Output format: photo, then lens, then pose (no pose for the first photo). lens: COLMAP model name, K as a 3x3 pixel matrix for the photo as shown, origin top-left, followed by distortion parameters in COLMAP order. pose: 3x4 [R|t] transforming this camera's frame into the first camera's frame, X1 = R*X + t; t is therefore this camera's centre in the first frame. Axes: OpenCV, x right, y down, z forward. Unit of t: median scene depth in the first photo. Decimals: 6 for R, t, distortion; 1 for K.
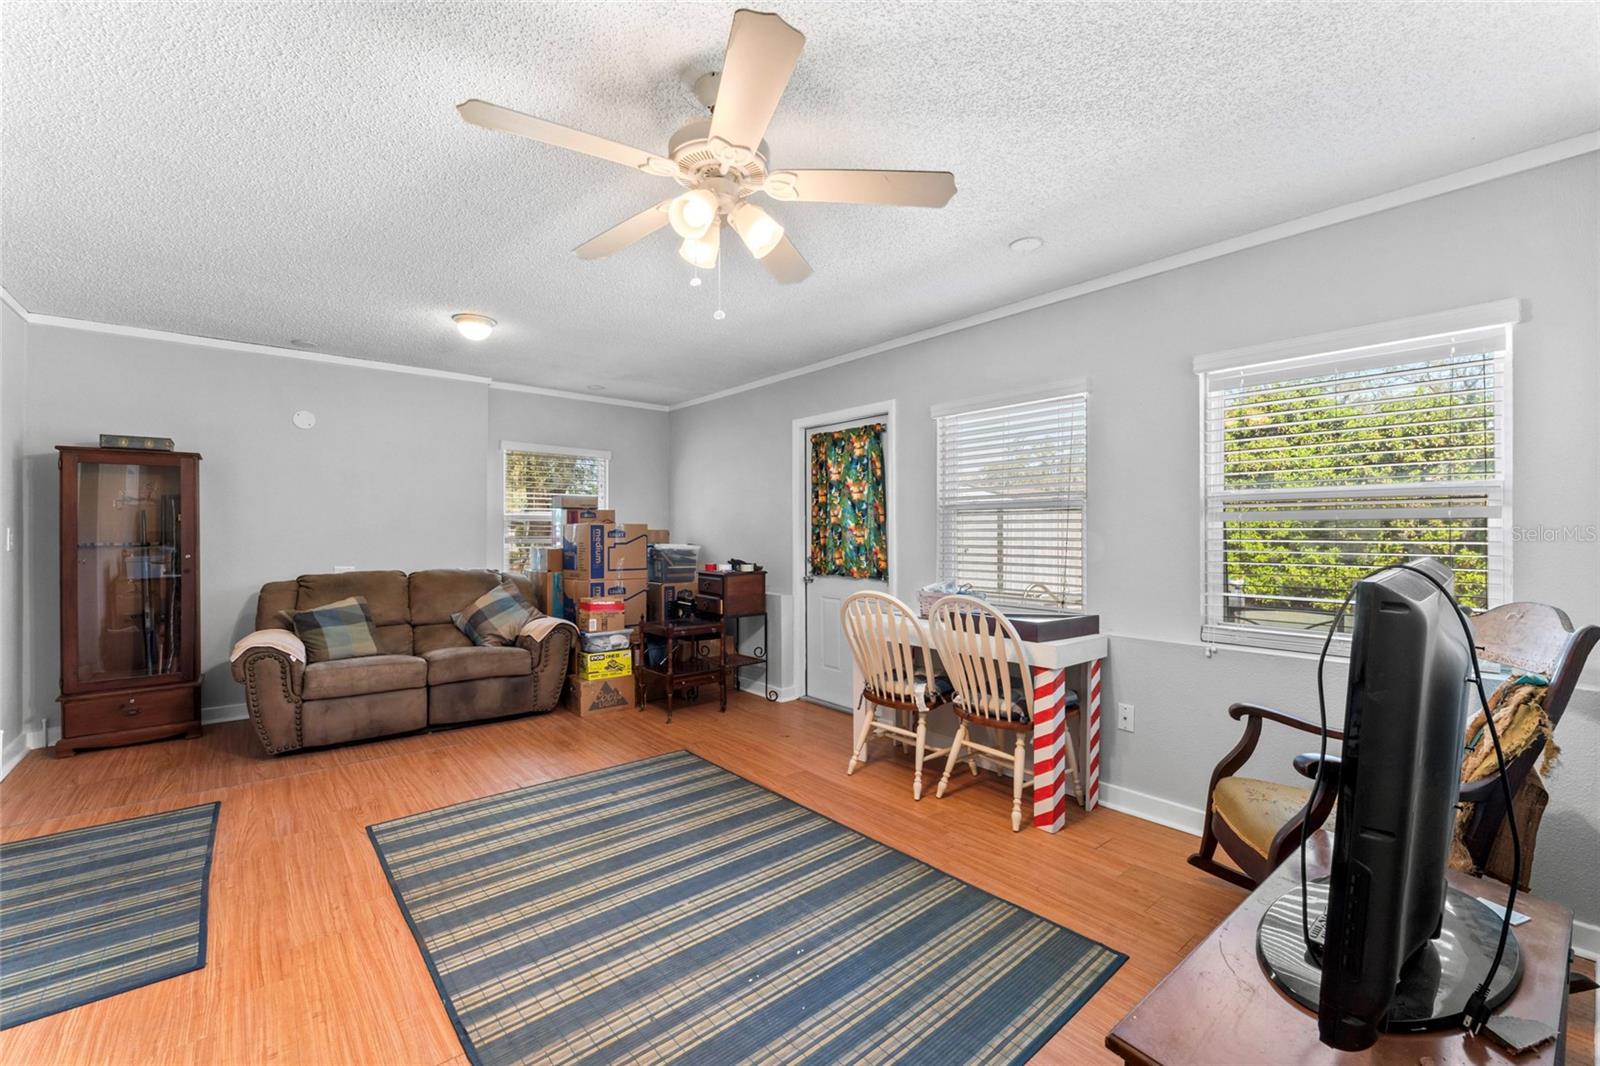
lens RADIAL K [[694.0, 0, 815.4], [0, 694.0, 530.2], [0, 0, 1]] dist [0.002741, -0.000062]
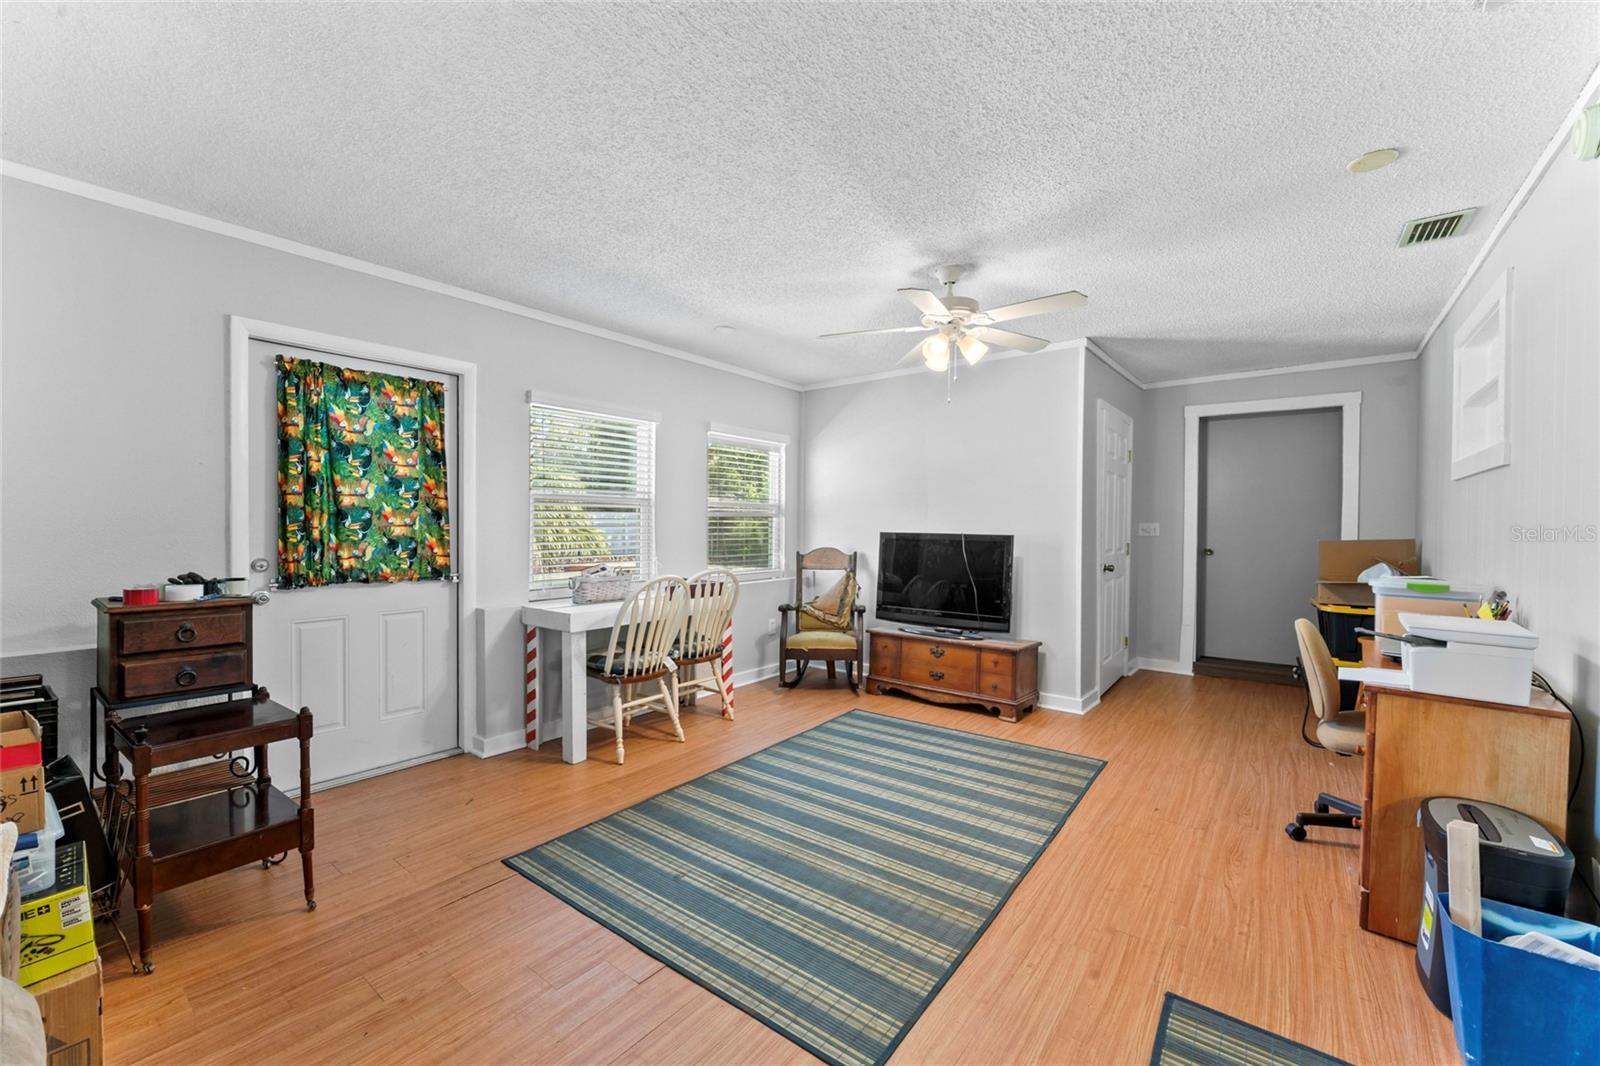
lens RADIAL K [[638.9, 0, 814.6], [0, 638.9, 534.2], [0, 0, 1]] dist [-0.004000, 0.000813]
pose [[-0.238152, -0.016509, 0.971088, -0.934312], [-0.009362, 0.999848, 0.014702, 0.005369], [-0.971183, -0.005590, -0.238270, 0.983446]]
